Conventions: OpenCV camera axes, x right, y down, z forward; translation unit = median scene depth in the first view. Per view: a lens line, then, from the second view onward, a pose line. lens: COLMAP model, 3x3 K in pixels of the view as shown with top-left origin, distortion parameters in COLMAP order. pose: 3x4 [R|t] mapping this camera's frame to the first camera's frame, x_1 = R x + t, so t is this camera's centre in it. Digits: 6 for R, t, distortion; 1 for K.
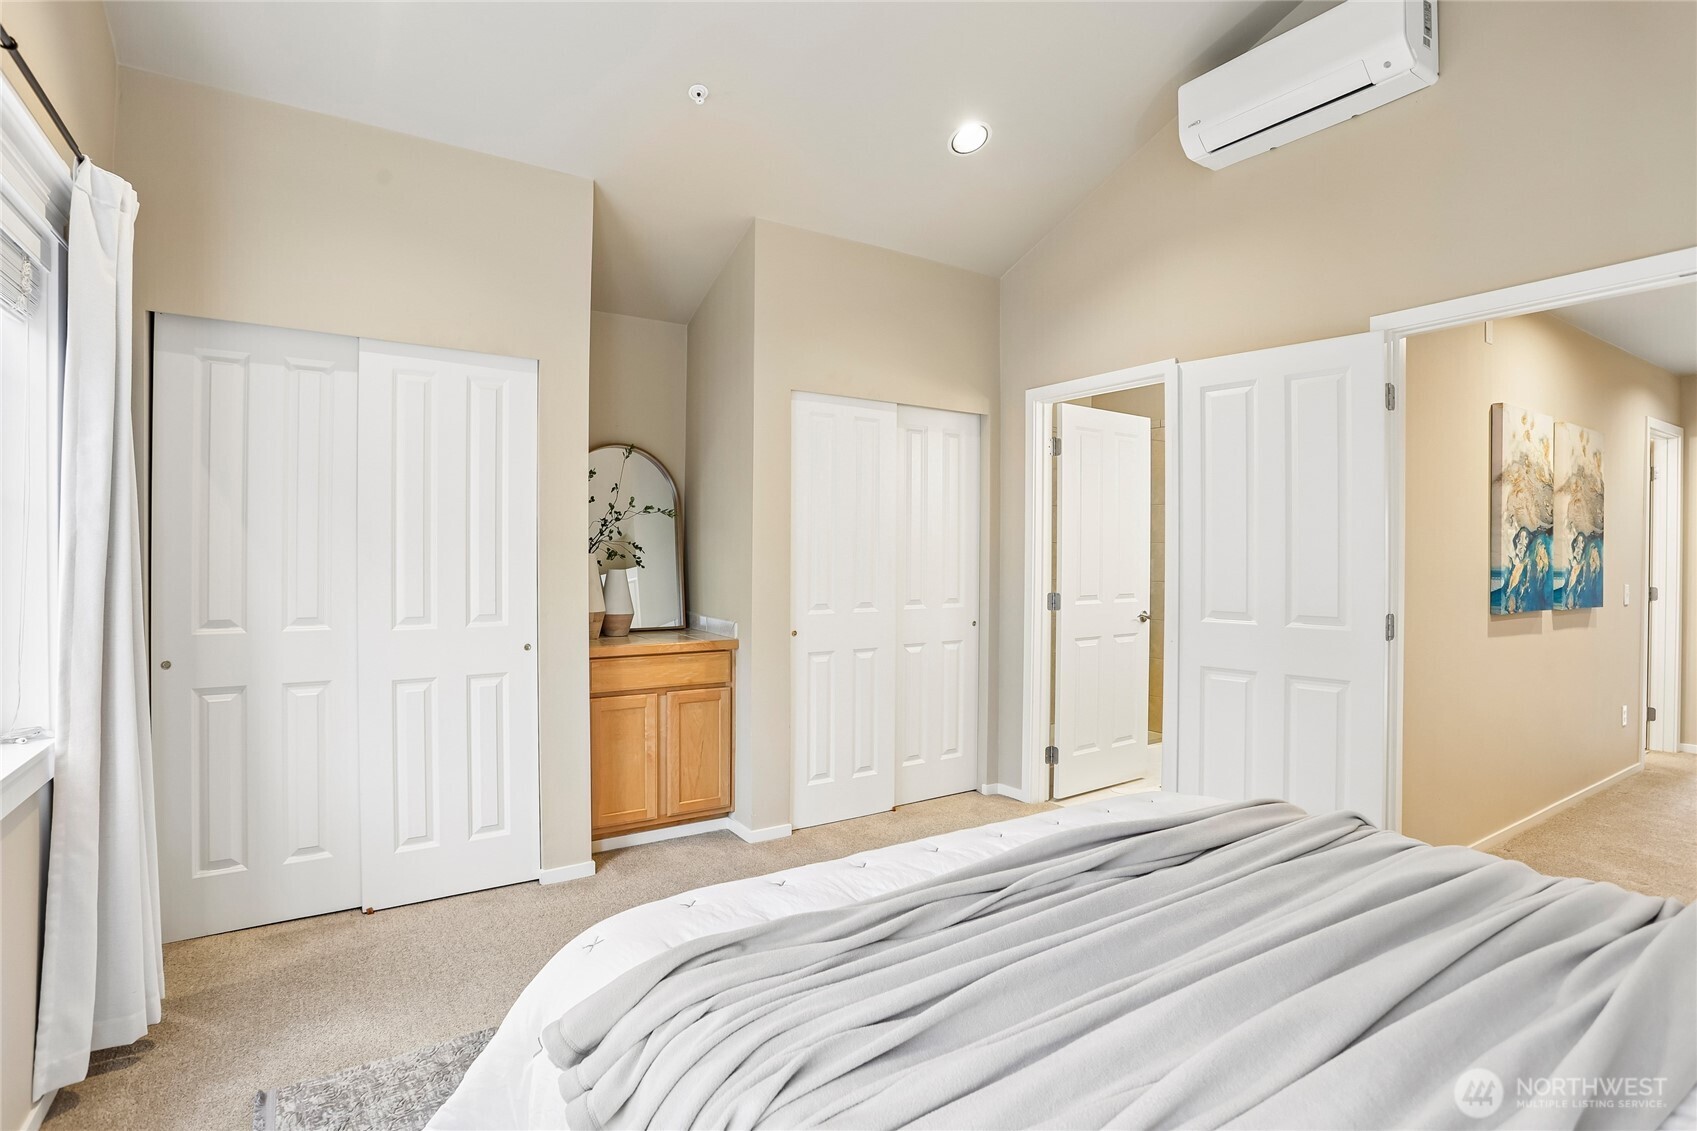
lens RADIAL K [[827.2, 0, 855.9], [0, 827.2, 554.7], [0, 0, 1]] dist [-0.048219, 0.012299]
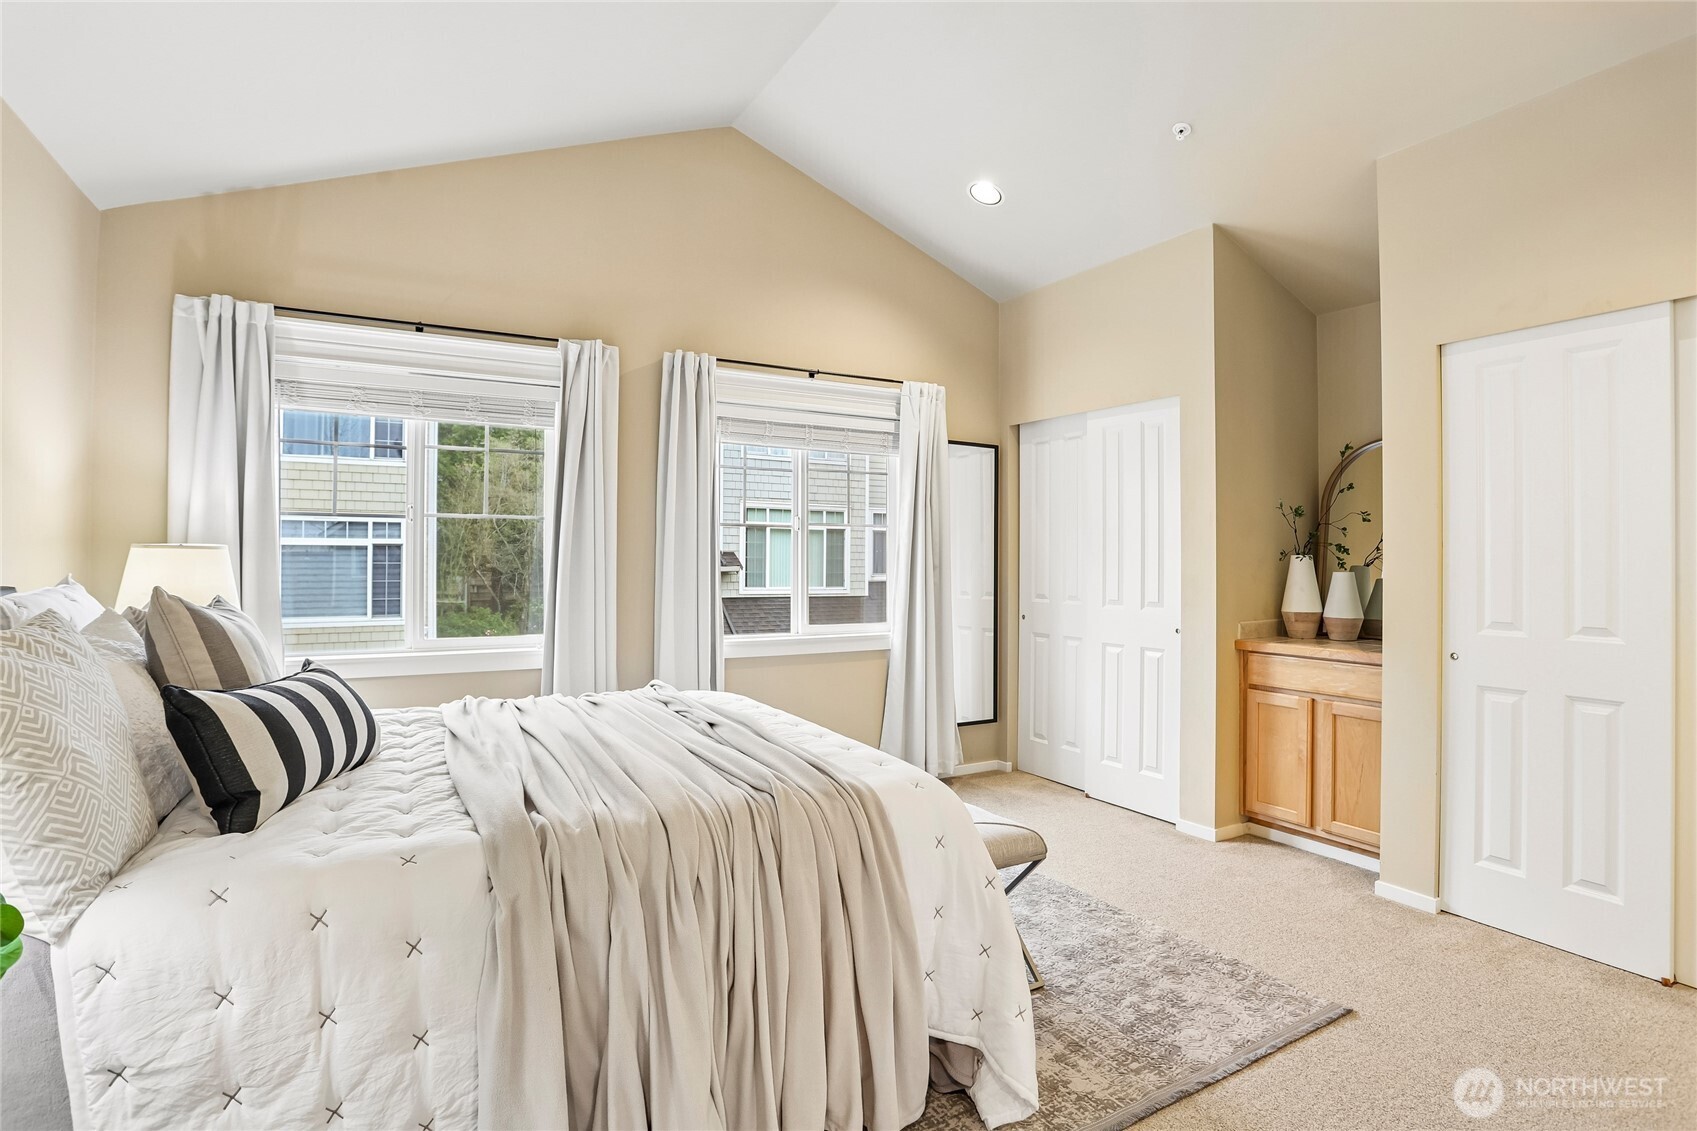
lens RADIAL K [[827.2, 0, 854.8], [0, 827.2, 551.2], [0, 0, 1]] dist [-0.048219, 0.012299]
pose [[-0.027304, -0.008487, -0.999591, 0.761766], [-0.002970, 0.999960, -0.008409, 0.004781], [0.999623, 0.002739, -0.027328, 0.507111]]
